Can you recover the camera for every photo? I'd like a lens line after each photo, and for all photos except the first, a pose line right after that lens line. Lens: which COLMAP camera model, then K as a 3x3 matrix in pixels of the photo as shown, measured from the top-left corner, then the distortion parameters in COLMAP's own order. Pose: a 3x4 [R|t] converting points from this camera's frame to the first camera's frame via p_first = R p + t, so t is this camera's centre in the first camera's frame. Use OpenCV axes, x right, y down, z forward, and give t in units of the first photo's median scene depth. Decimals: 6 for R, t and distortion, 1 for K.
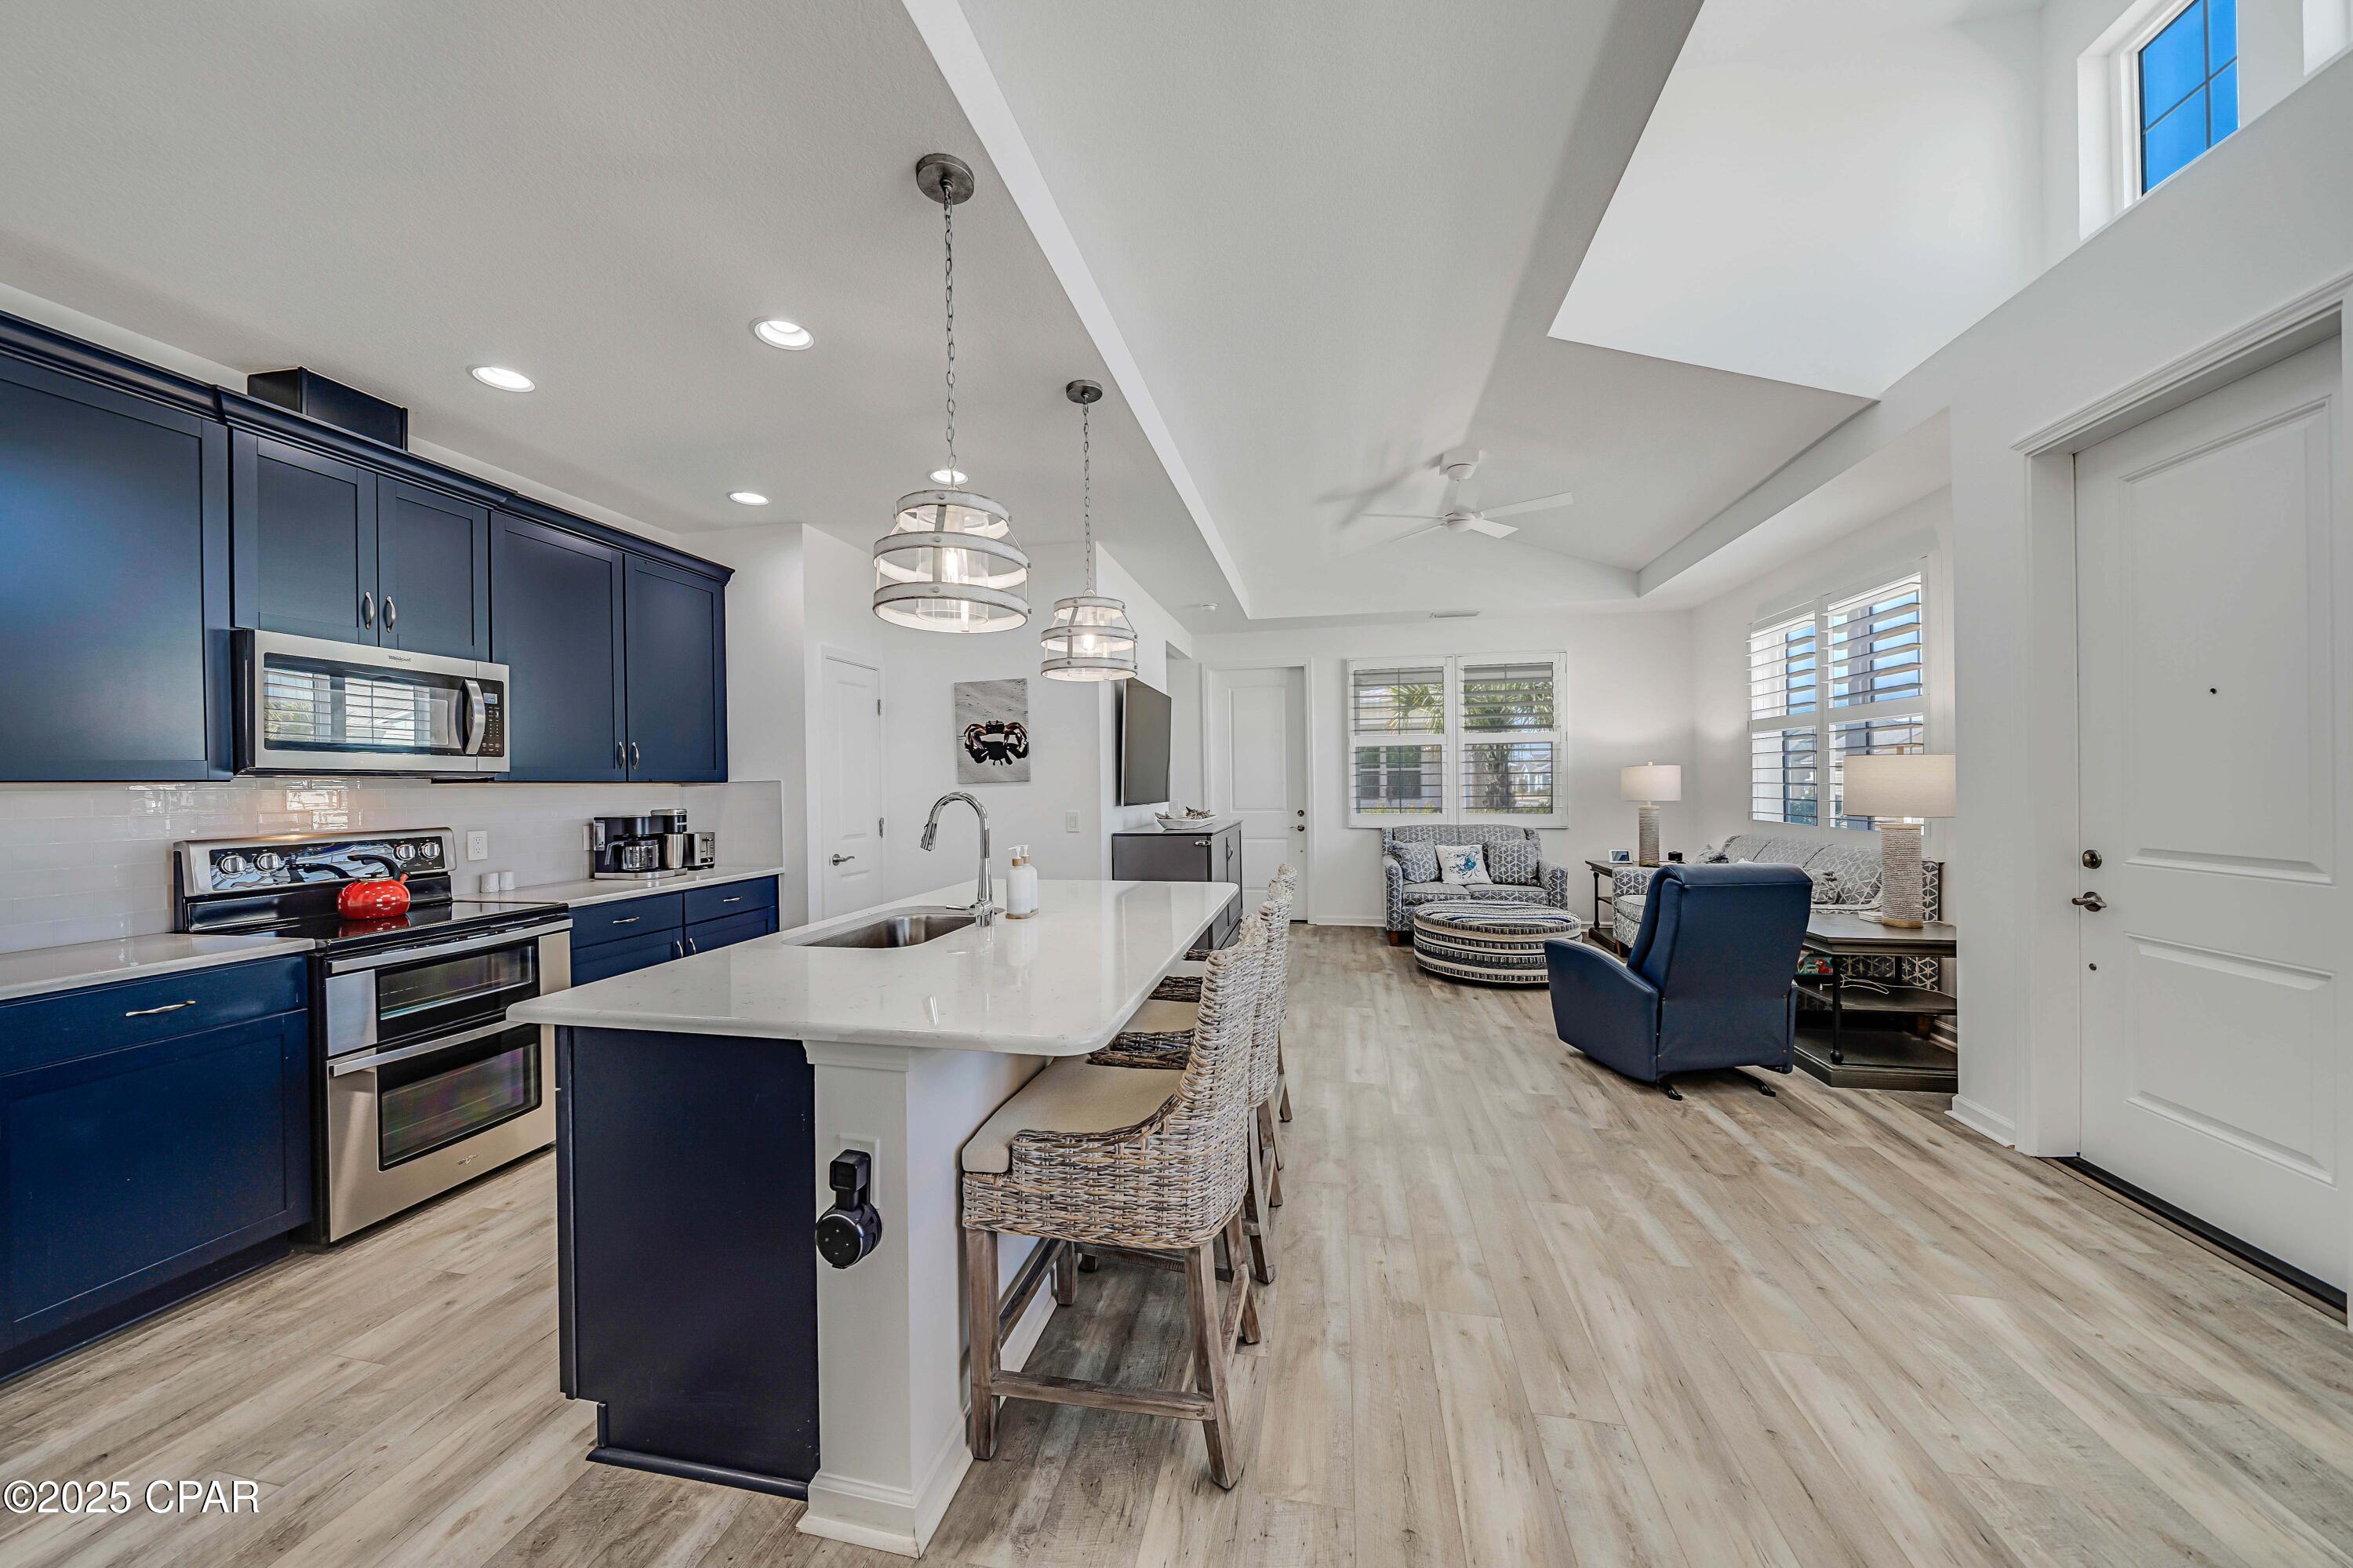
lens RADIAL K [[812.0, 0, 1156.0], [0, 812.0, 786.7], [0, 0, 1]] dist [-0.005872, 0.000721]
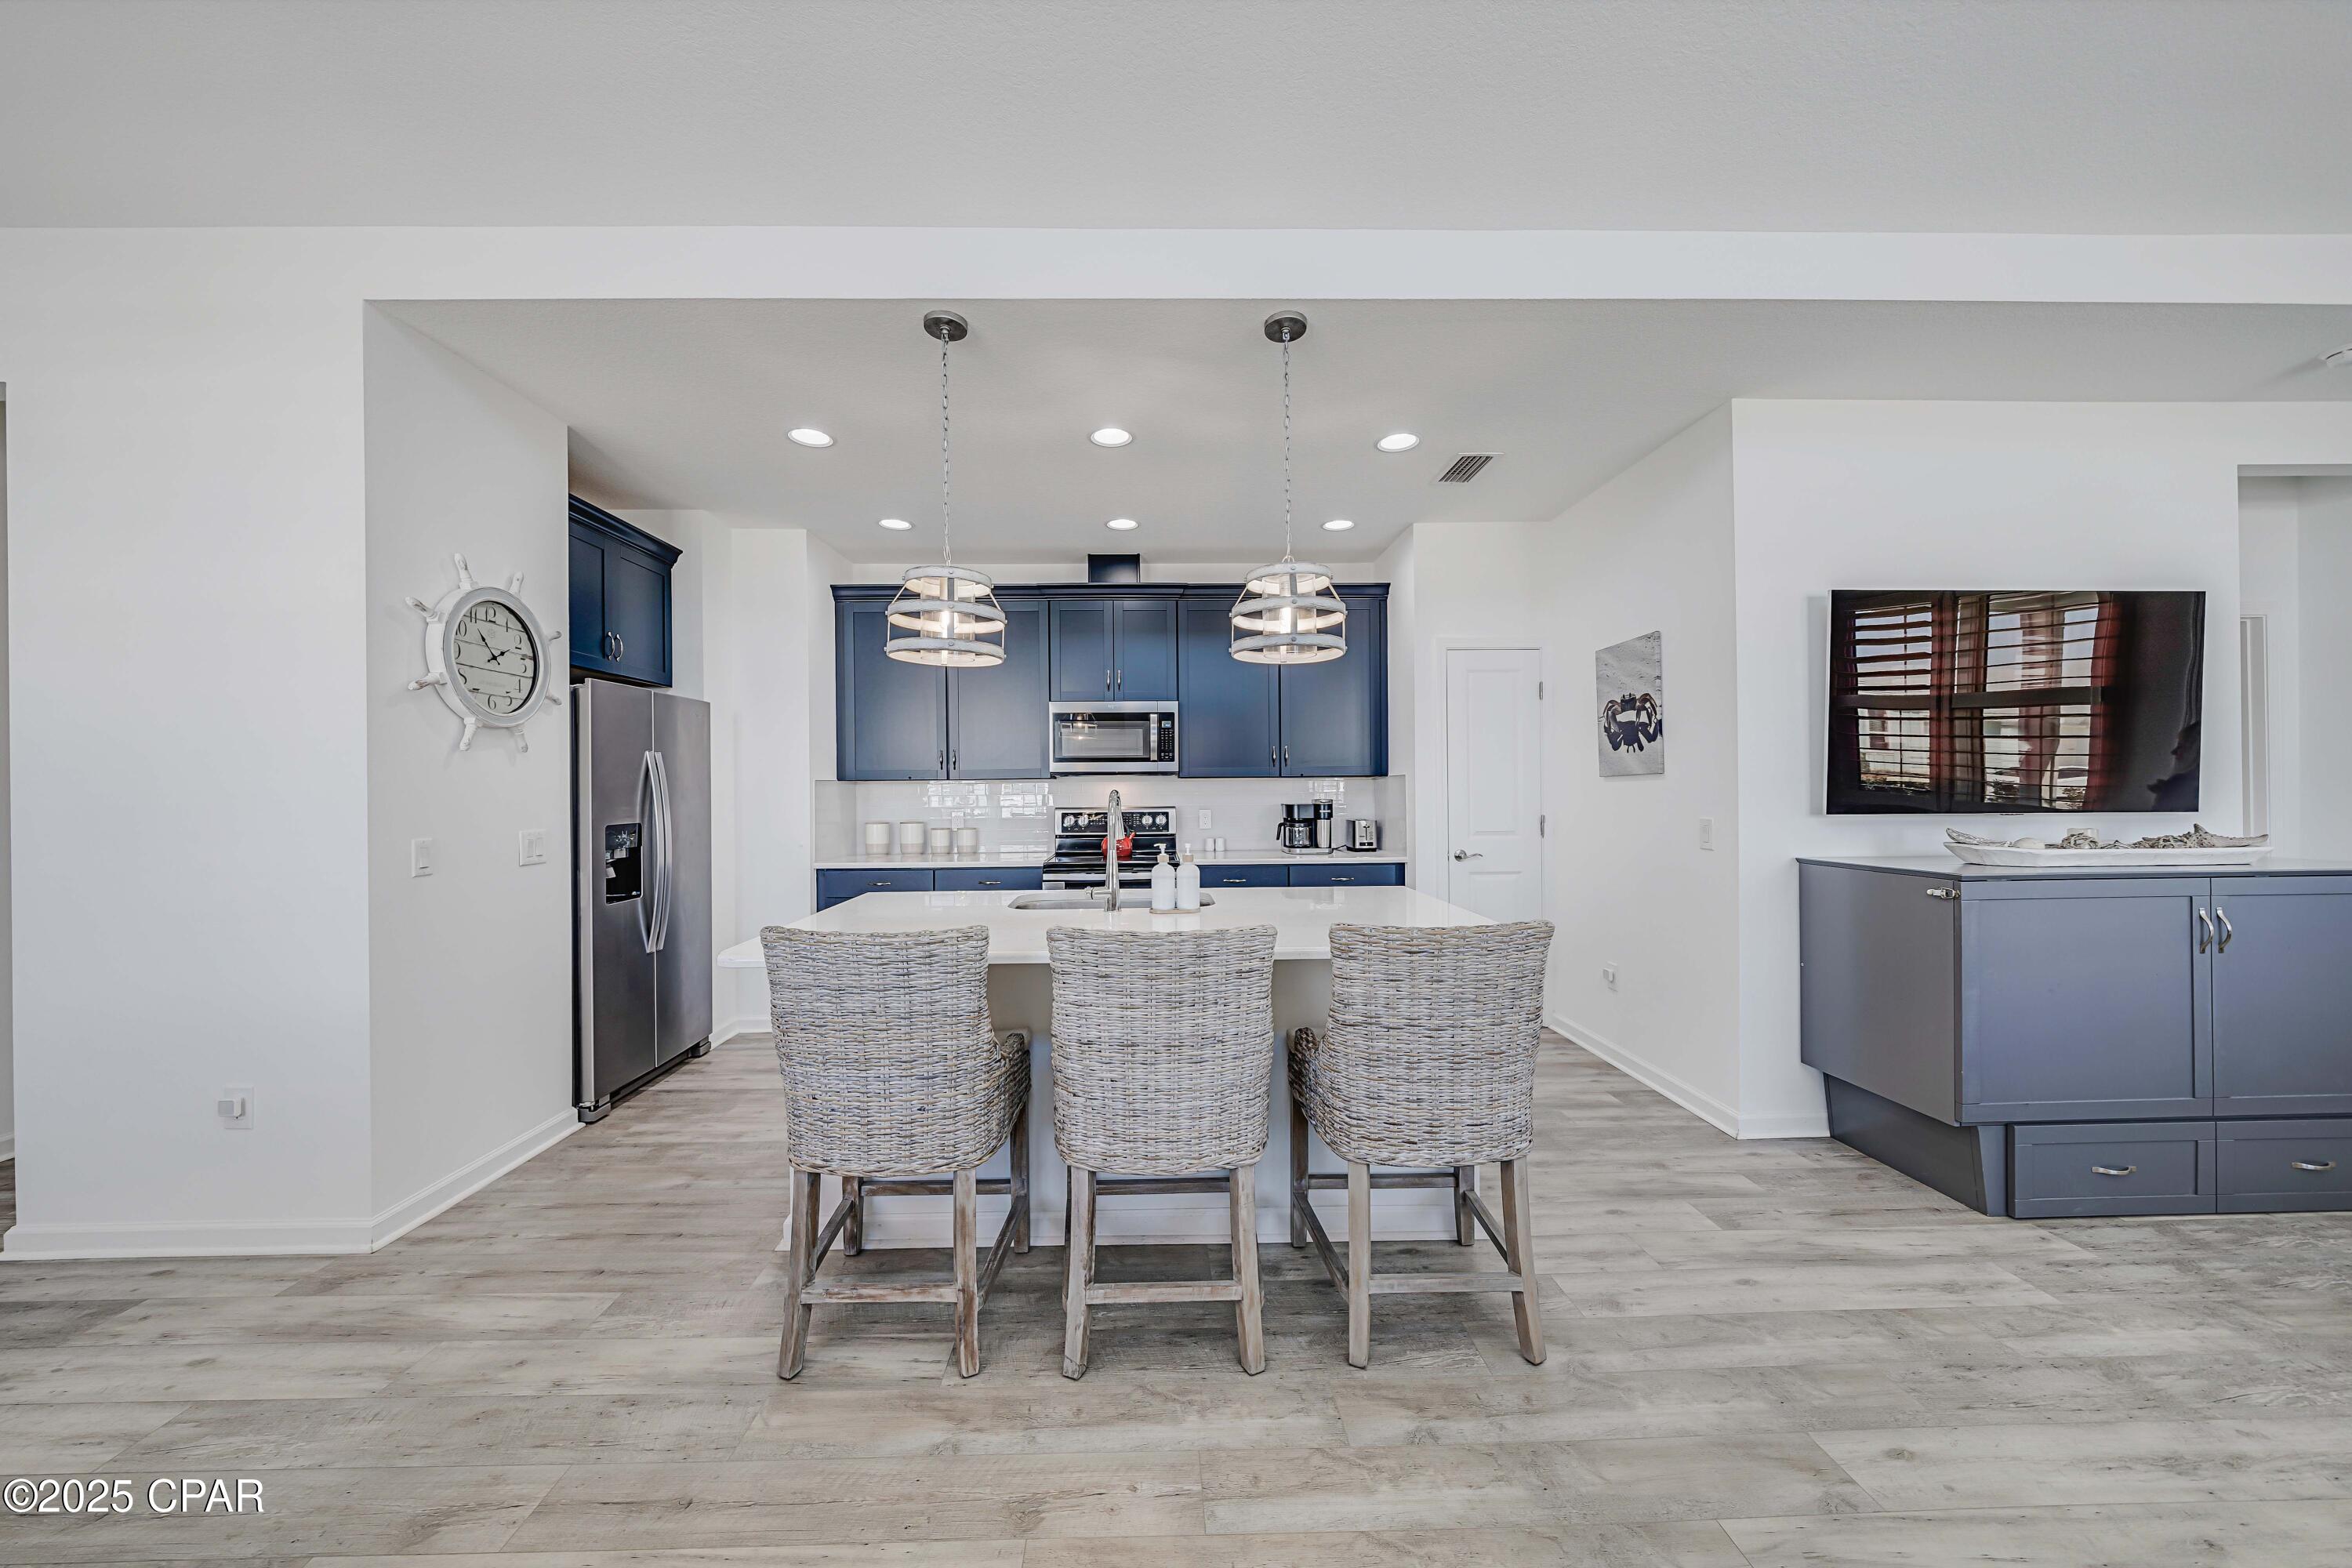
lens RADIAL K [[811.7, 0, 1165.8], [0, 811.7, 783.0], [0, 0, 1]] dist [-0.005872, 0.000721]
pose [[0.232093, 0.007454, -0.972665, 0.707367], [0.003172, 0.999960, 0.008421, -0.009237], [0.972688, -0.005040, 0.232060, 0.657010]]
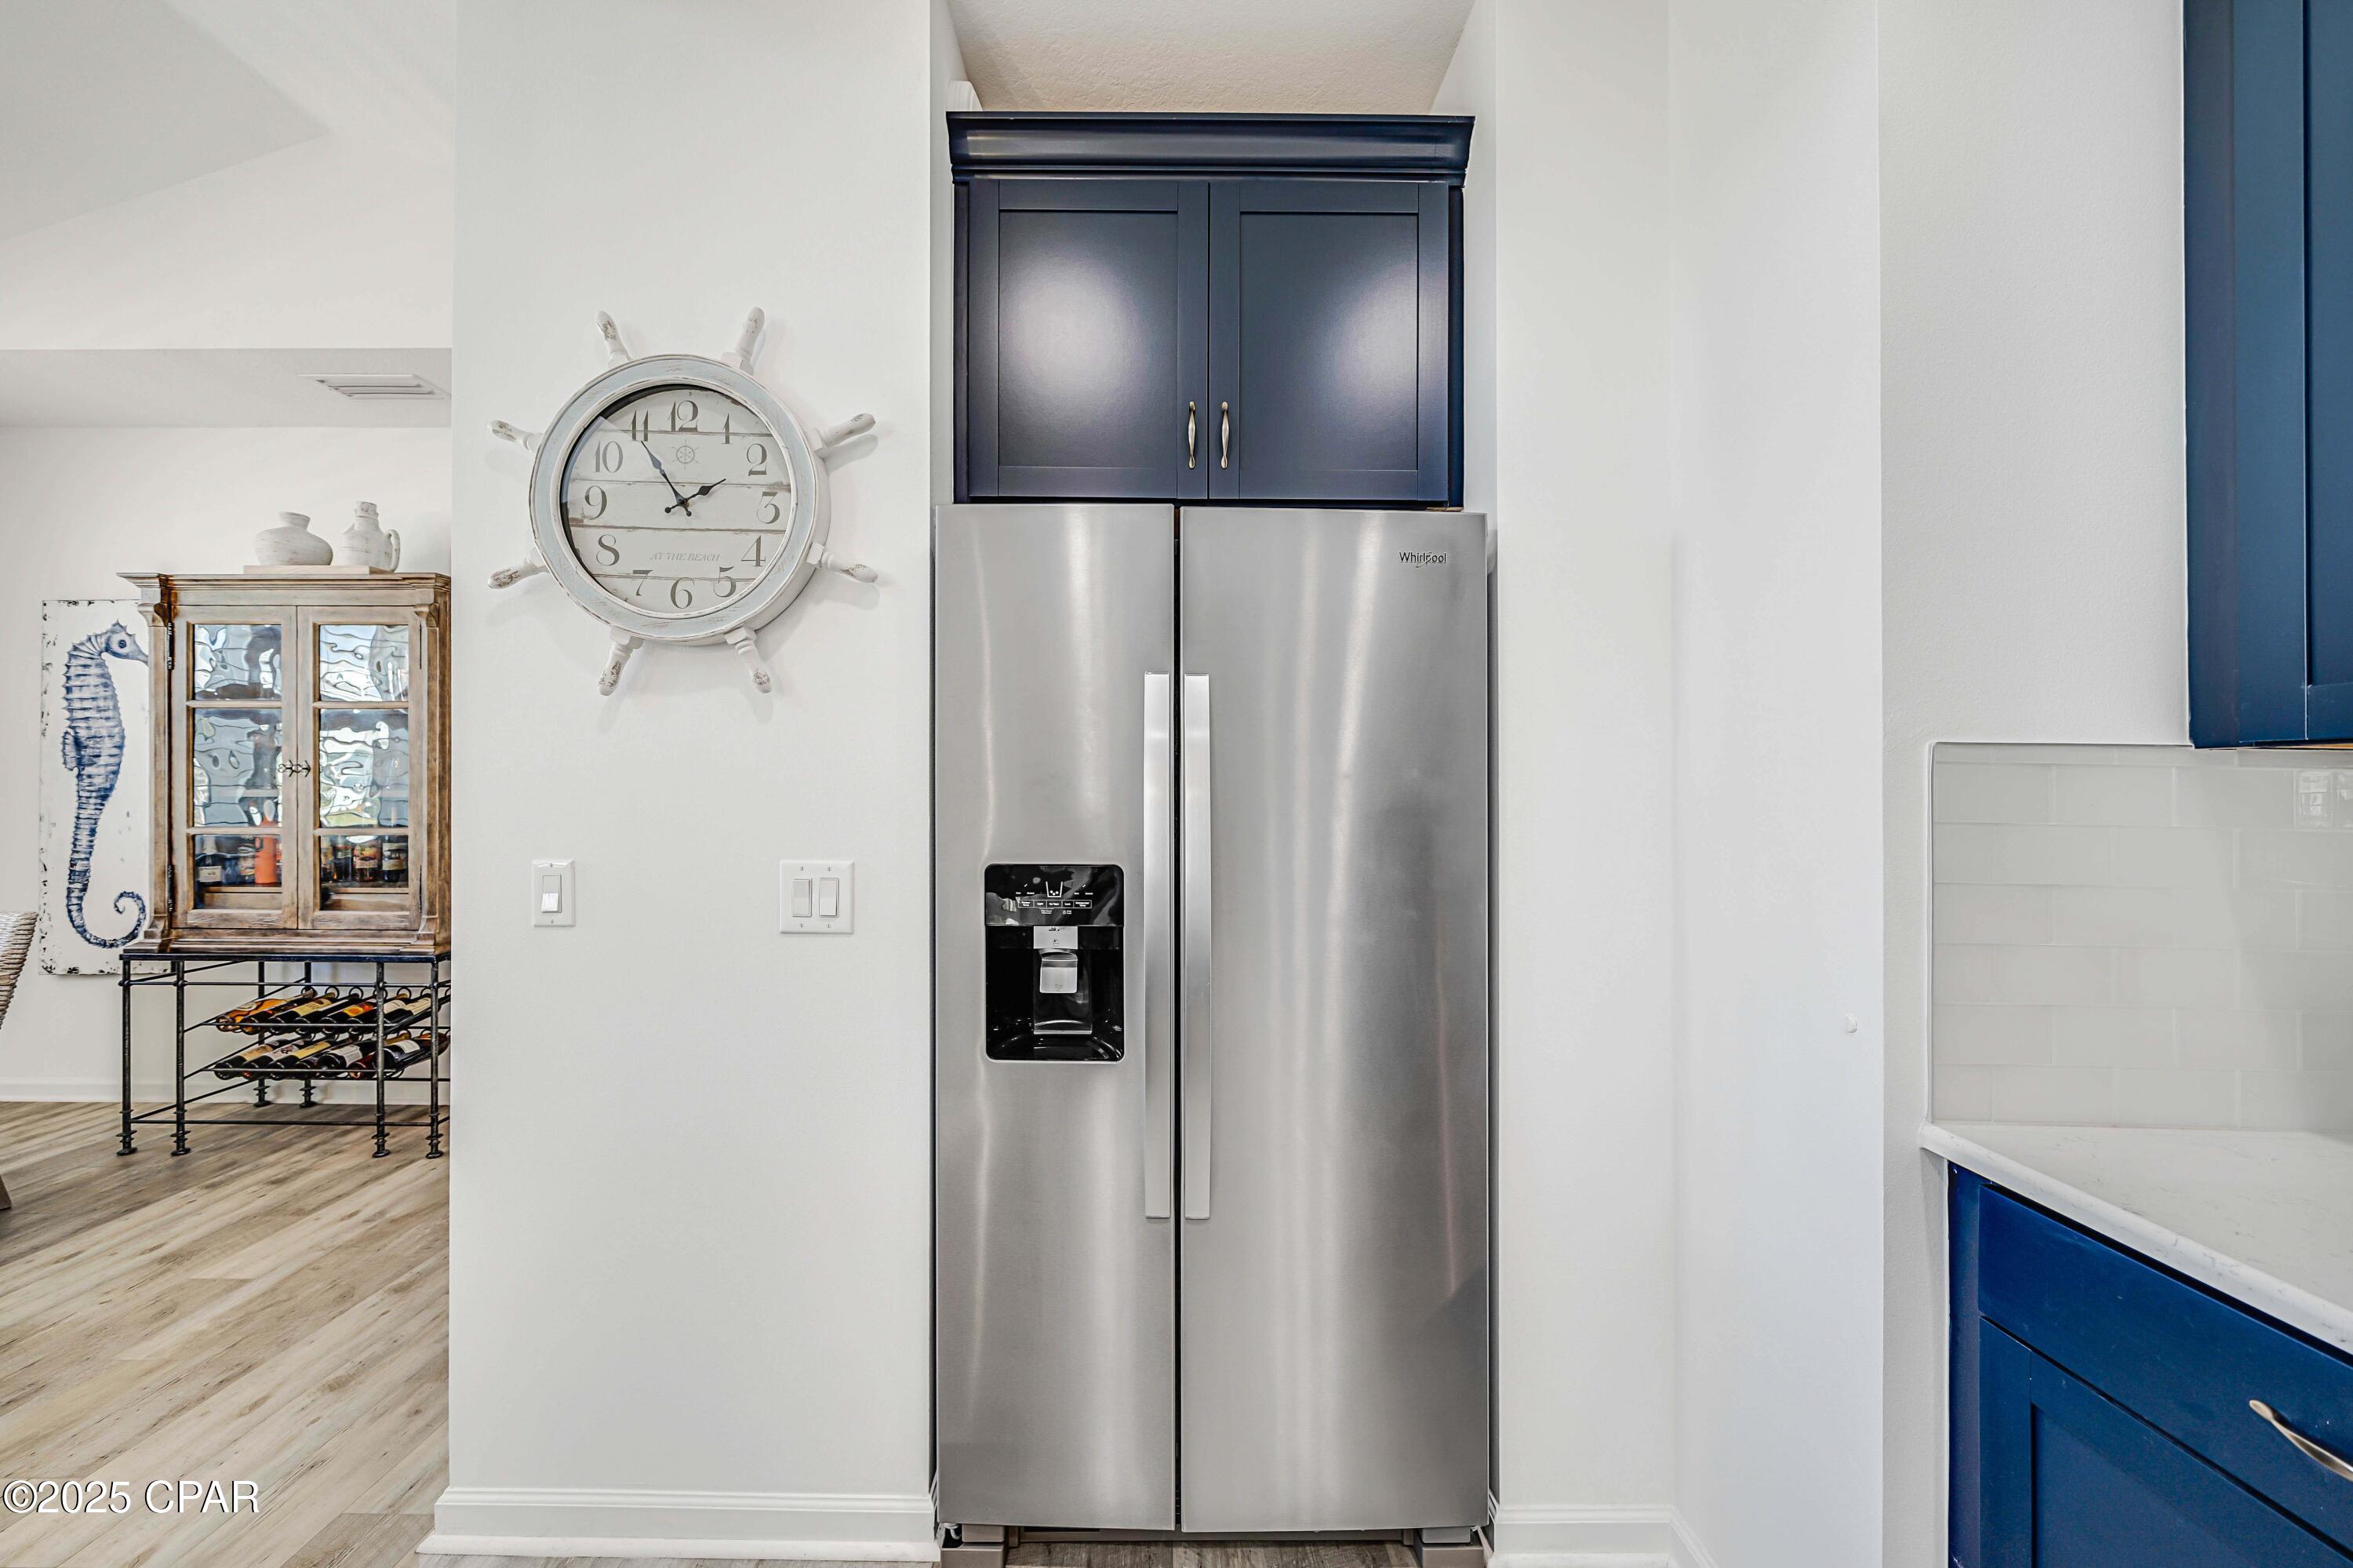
lens RADIAL K [[812.0, 0, 1162.2], [0, 812.0, 792.7], [0, 0, 1]] dist [-0.005872, 0.000721]
pose [[-0.975150, 0.009274, -0.221350, -0.539032], [0.005960, 0.999860, 0.015633, 0.009928], [0.221464, 0.013925, -0.975069, 0.628471]]
